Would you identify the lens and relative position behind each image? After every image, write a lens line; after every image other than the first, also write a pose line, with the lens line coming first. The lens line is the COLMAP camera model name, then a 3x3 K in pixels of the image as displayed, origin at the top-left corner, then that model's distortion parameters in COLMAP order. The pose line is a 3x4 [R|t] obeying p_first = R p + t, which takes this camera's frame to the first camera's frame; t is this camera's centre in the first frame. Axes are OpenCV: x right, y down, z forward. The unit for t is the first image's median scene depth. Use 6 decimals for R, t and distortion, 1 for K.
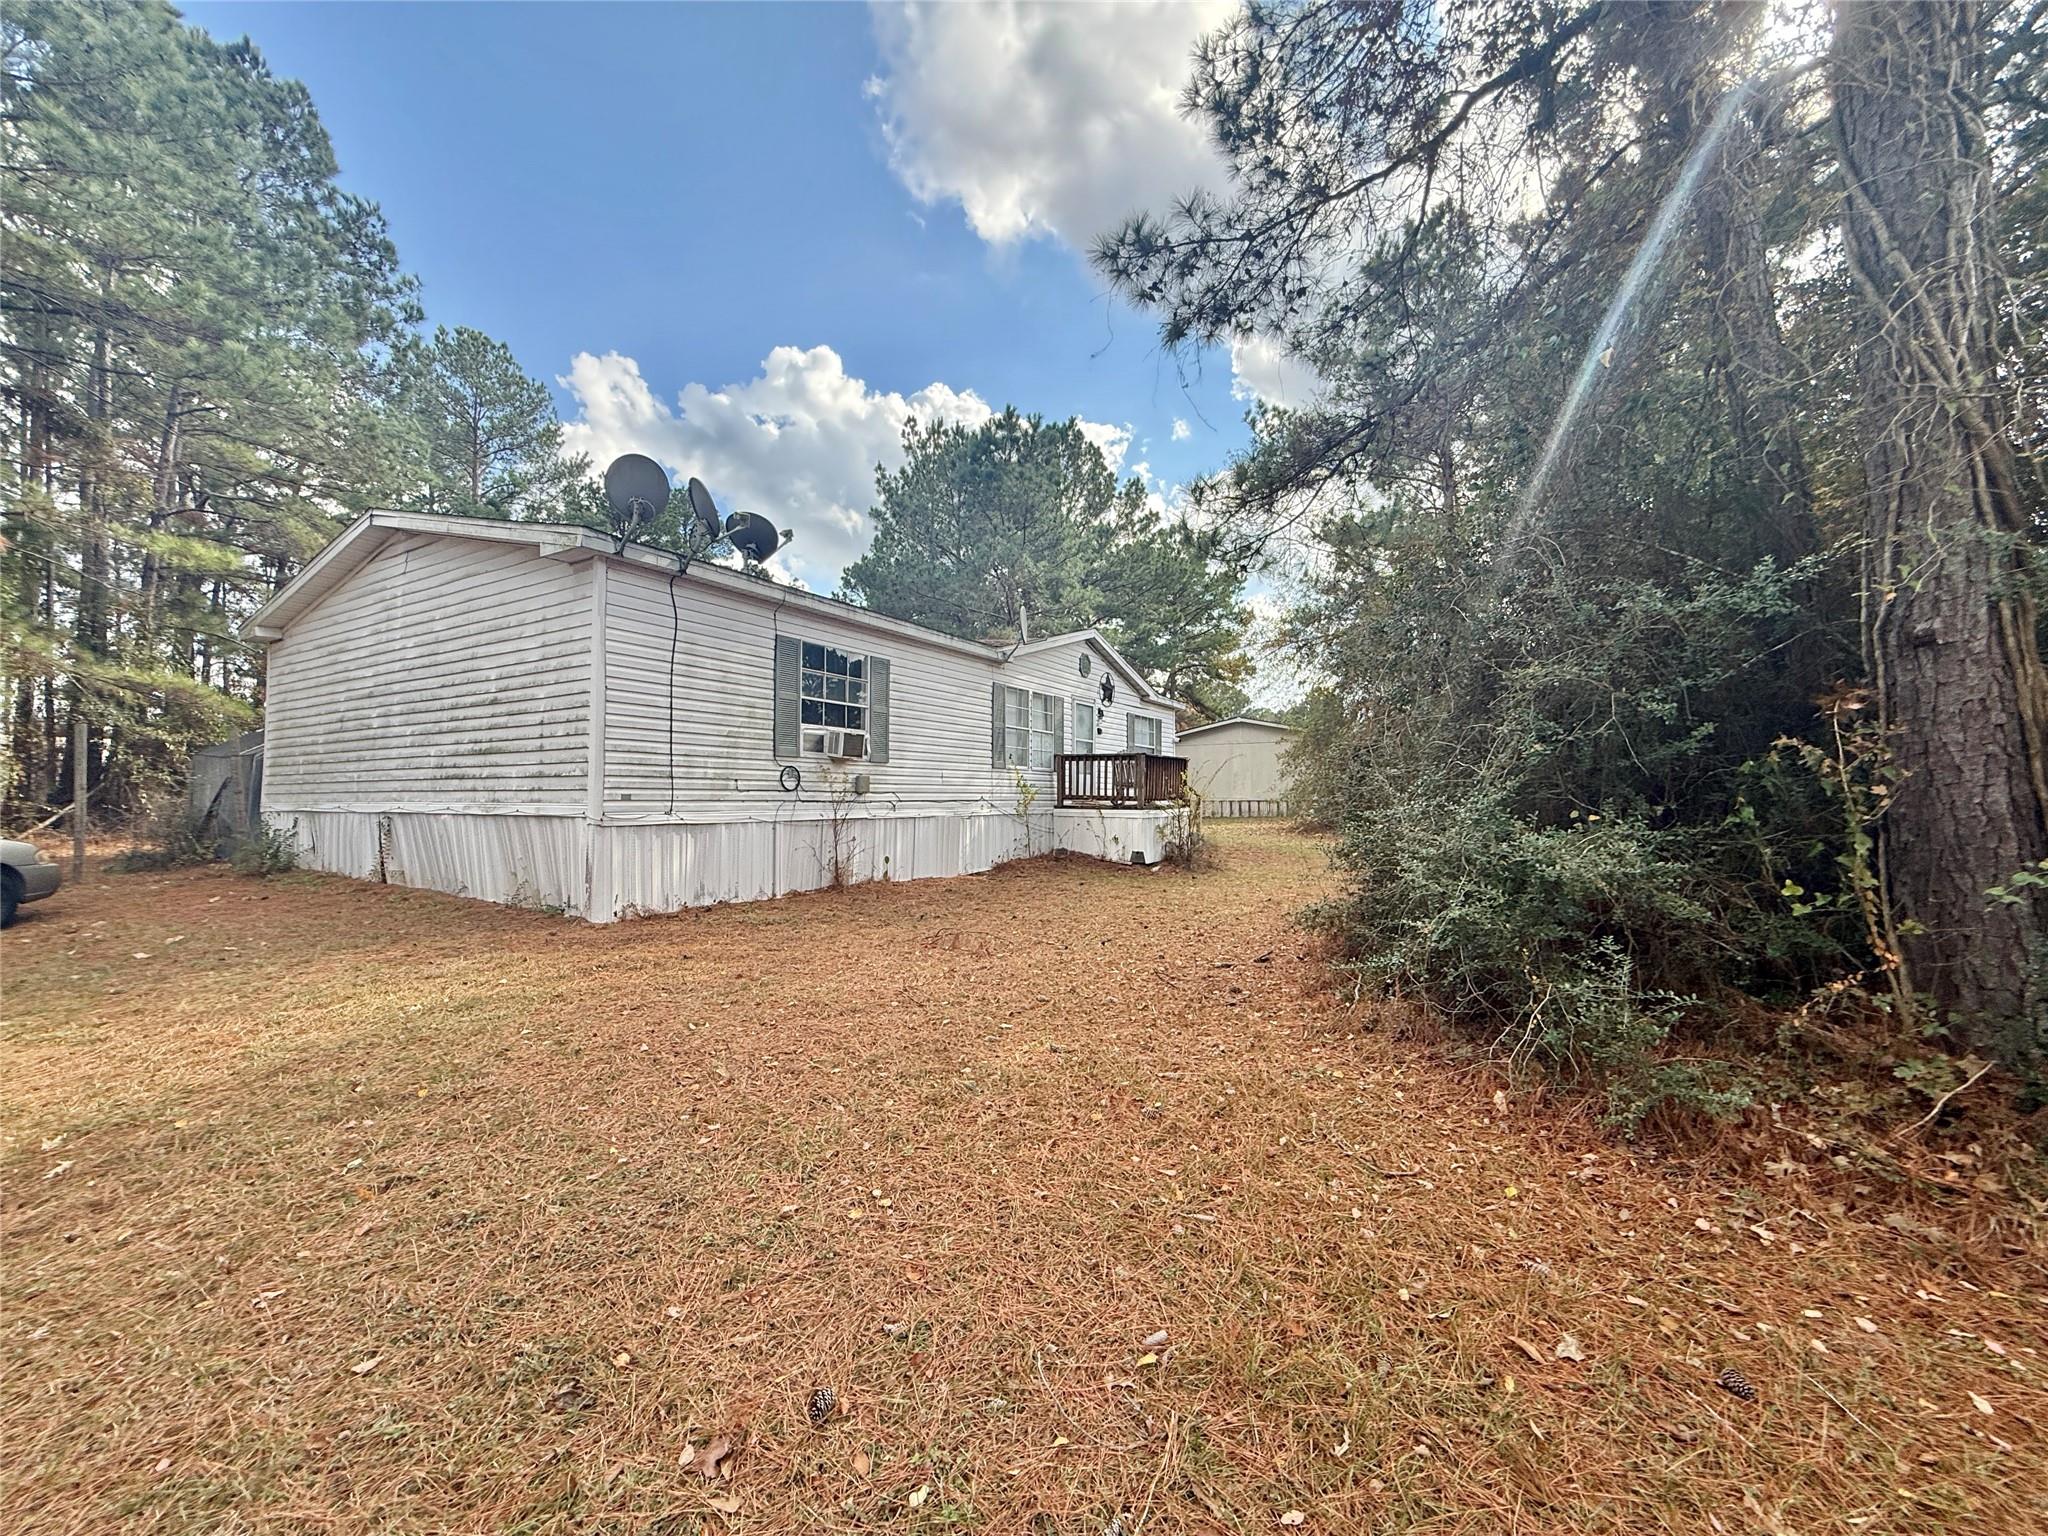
lens RADIAL K [[816.7, 0, 1020.5], [0, 816.7, 766.2], [0, 0, 1]] dist [0.000819, 0.000027]
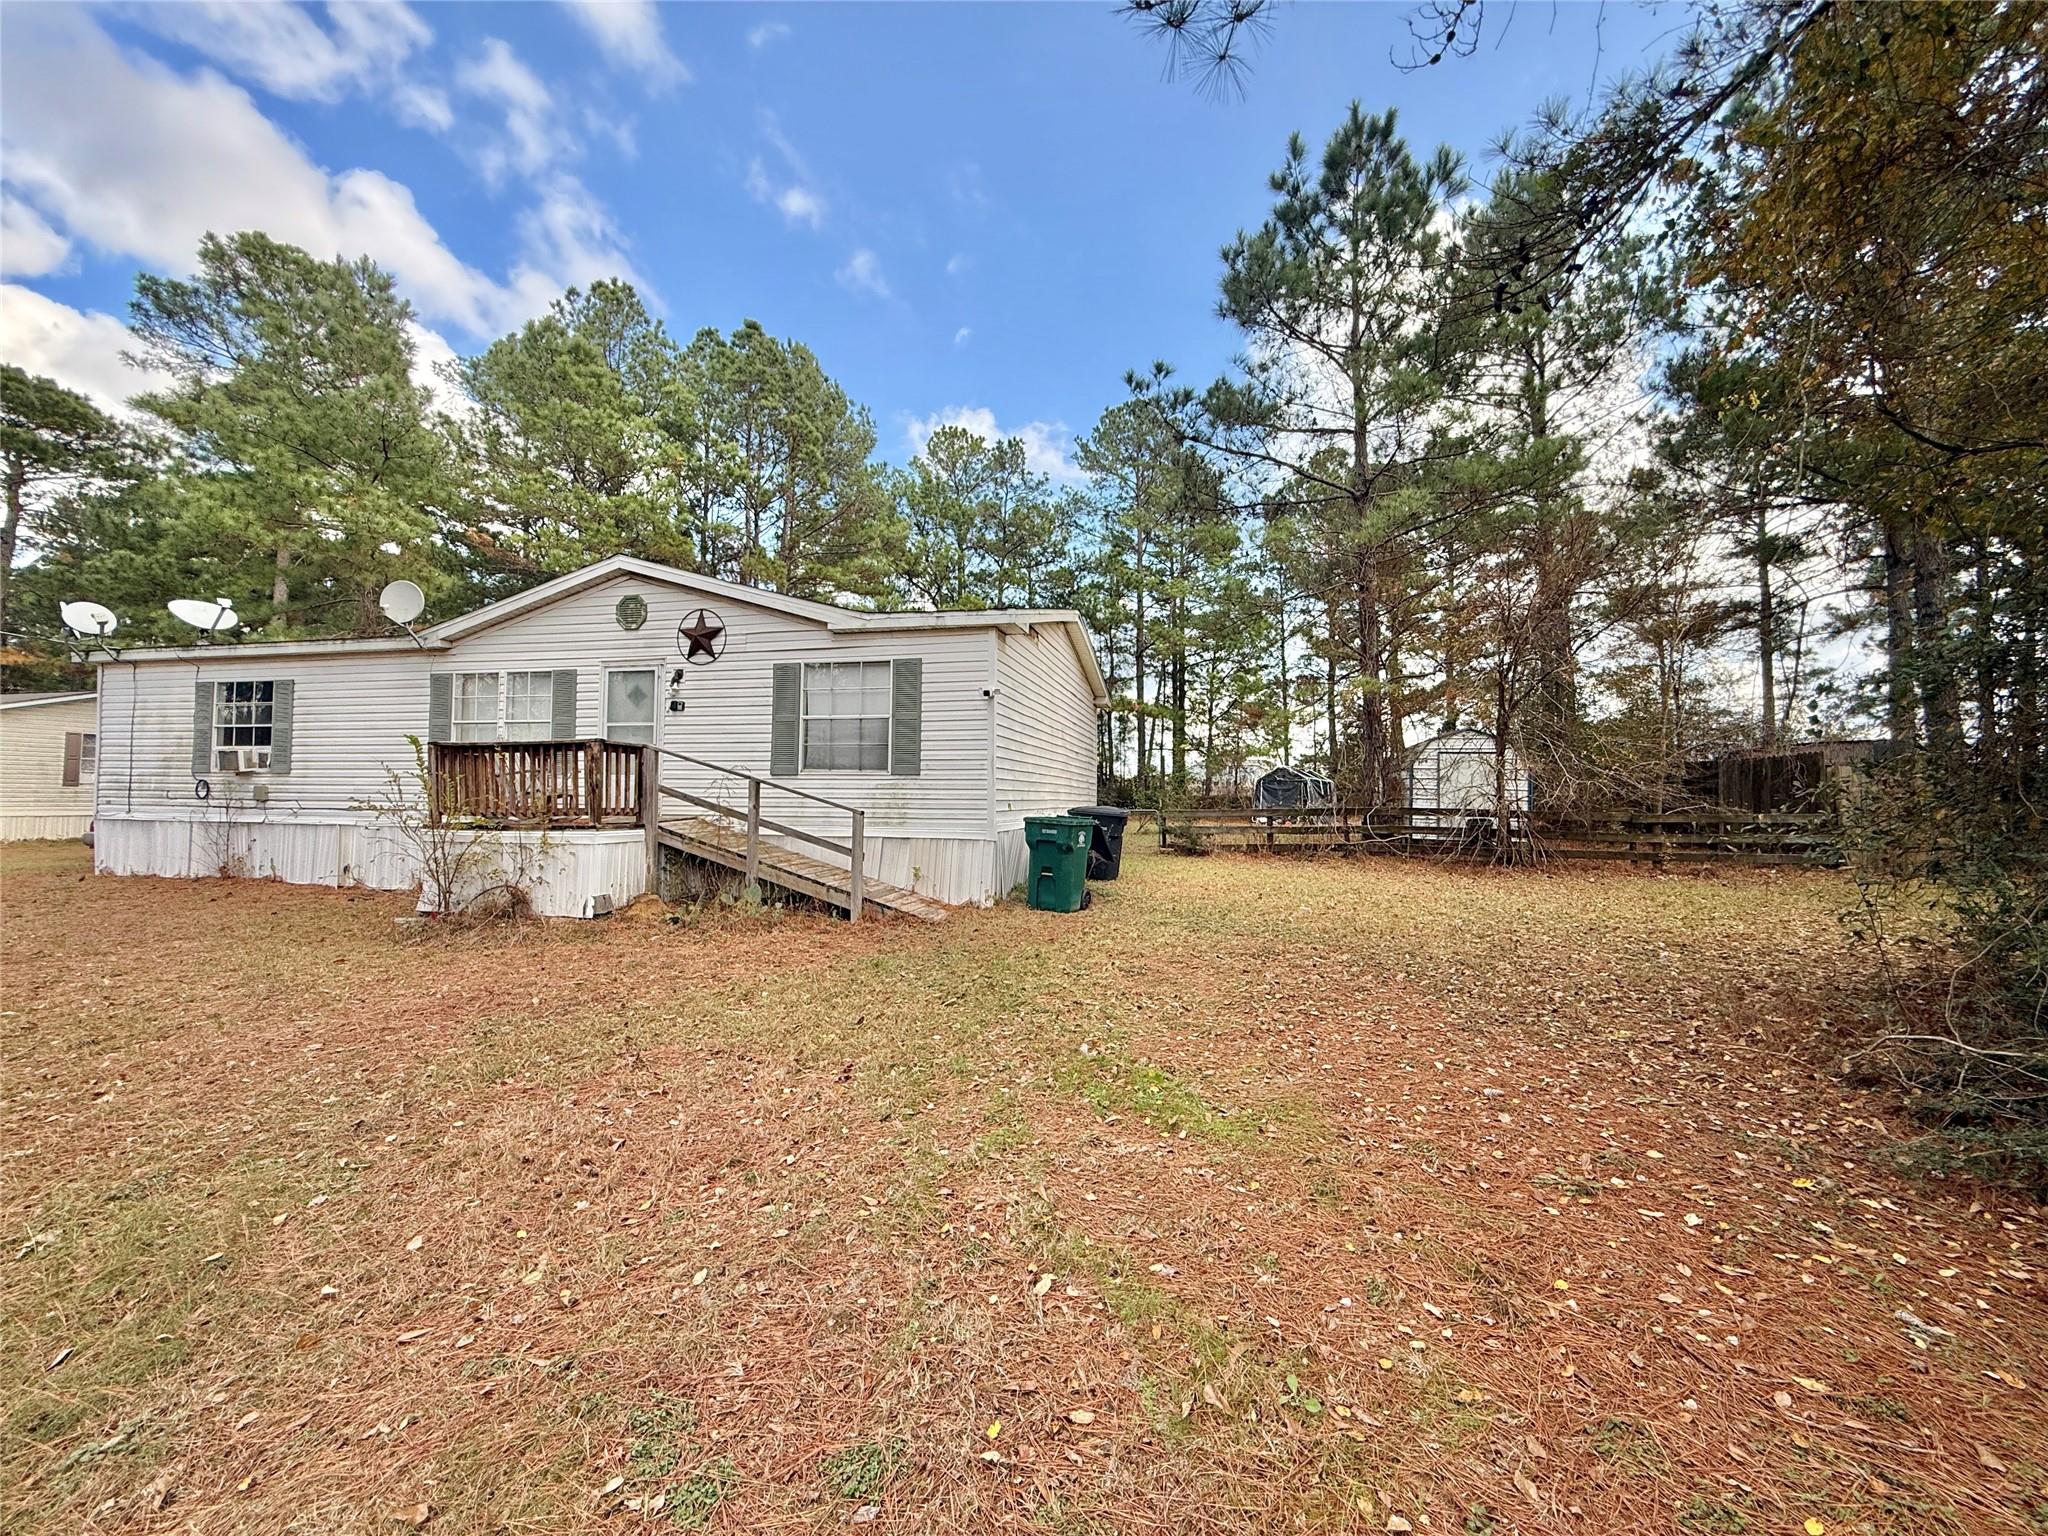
lens RADIAL K [[816.7, 0, 1020.5], [0, 816.7, 766.2], [0, 0, 1]] dist [0.000819, 0.000027]
pose [[0.303307, -0.033890, -0.952290, 1.076568], [0.029820, 0.999215, -0.026063, 0.040394], [0.952426, -0.020492, 0.304080, 1.456591]]
